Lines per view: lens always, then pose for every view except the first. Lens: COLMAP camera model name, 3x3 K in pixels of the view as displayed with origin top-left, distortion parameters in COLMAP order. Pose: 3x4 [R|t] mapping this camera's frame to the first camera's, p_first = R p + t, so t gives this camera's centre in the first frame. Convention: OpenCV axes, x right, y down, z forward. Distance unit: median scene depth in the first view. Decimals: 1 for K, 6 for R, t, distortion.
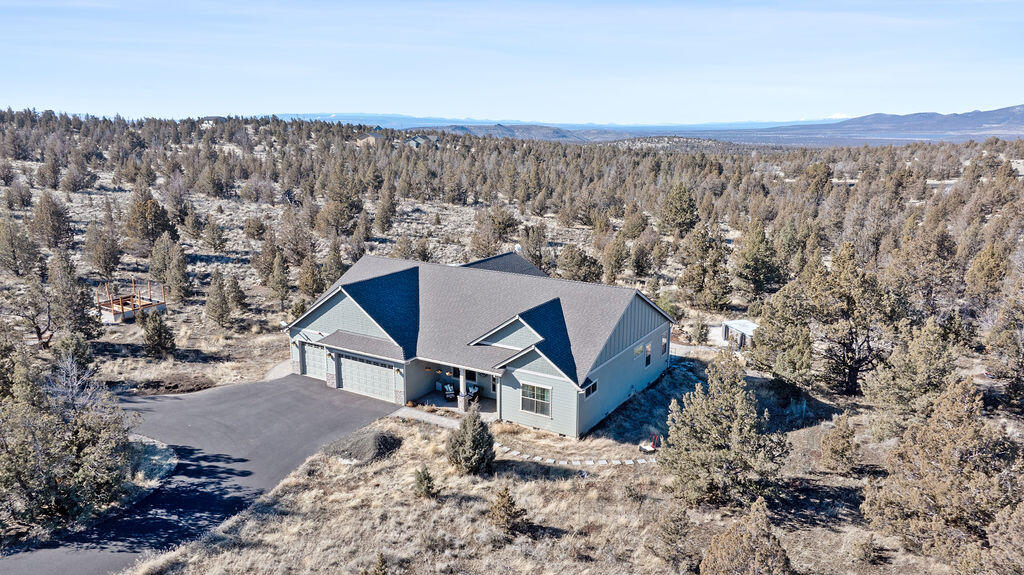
lens RADIAL K [[719.8, 0, 514.5], [0, 719.8, 282.7], [0, 0, 1]] dist [-0.023993, 0.015592]
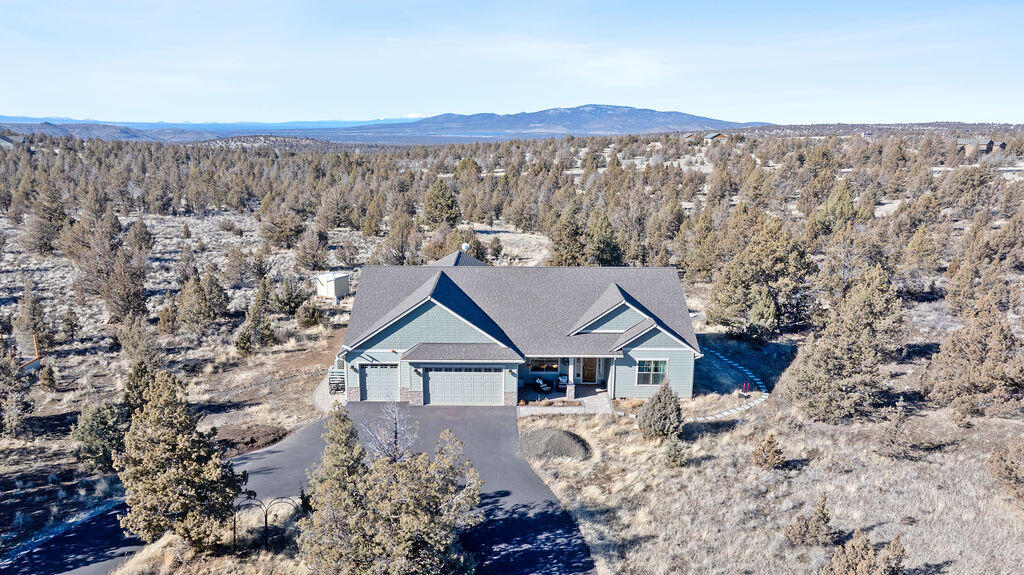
lens RADIAL K [[719.8, 0, 514.8], [0, 719.8, 282.8], [0, 0, 1]] dist [-0.023993, 0.015592]
pose [[0.851324, -0.107601, 0.513487, -0.617090], [0.106695, 0.993797, 0.031356, -0.029199], [-0.513676, 0.028093, 0.857524, 0.128293]]
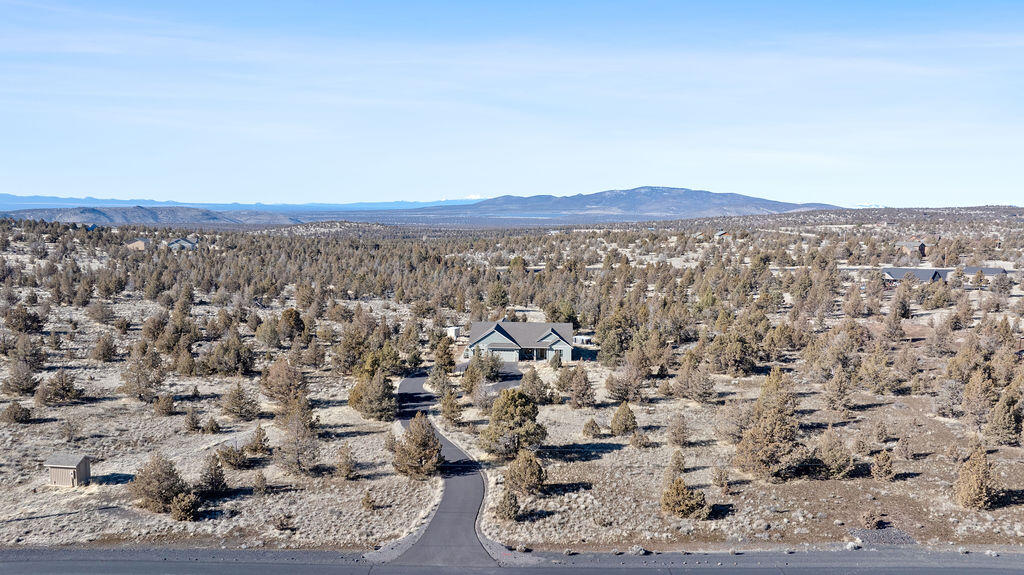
lens RADIAL K [[719.8, 0, 512.0], [0, 719.8, 291.1], [0, 0, 1]] dist [-0.023993, 0.015592]
pose [[0.891886, -0.051120, 0.449362, -1.625524], [0.094087, 0.992825, -0.073796, 0.082212], [-0.442365, 0.108096, 0.890297, -1.989782]]
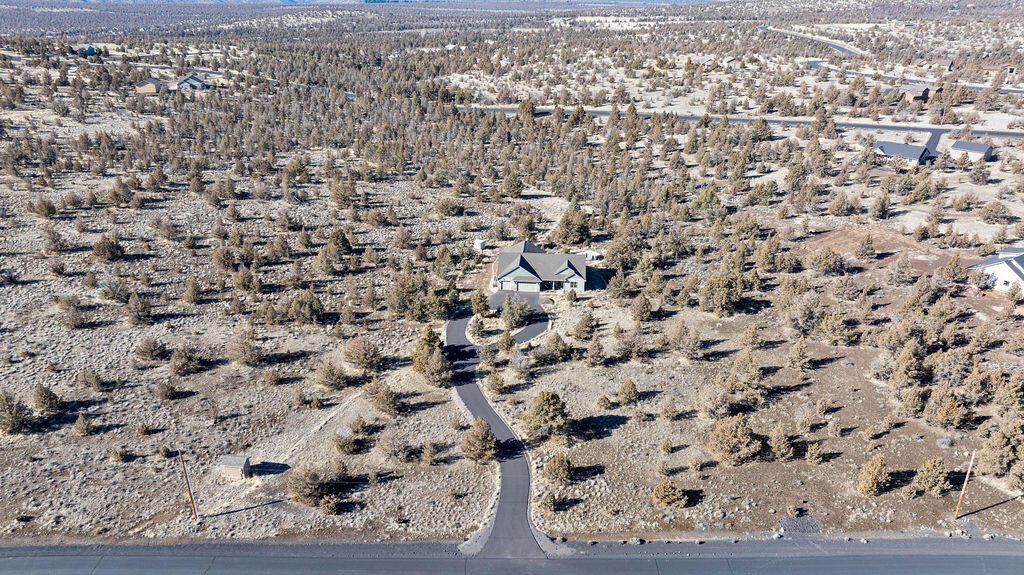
lens RADIAL K [[719.8, 0, 510.8], [0, 719.8, 285.5], [0, 0, 1]] dist [-0.023993, 0.015592]
pose [[0.891851, -0.180519, 0.414746, -1.883925], [0.096437, 0.971715, 0.215567, -0.720809], [-0.441929, -0.152257, 0.884034, -2.403960]]
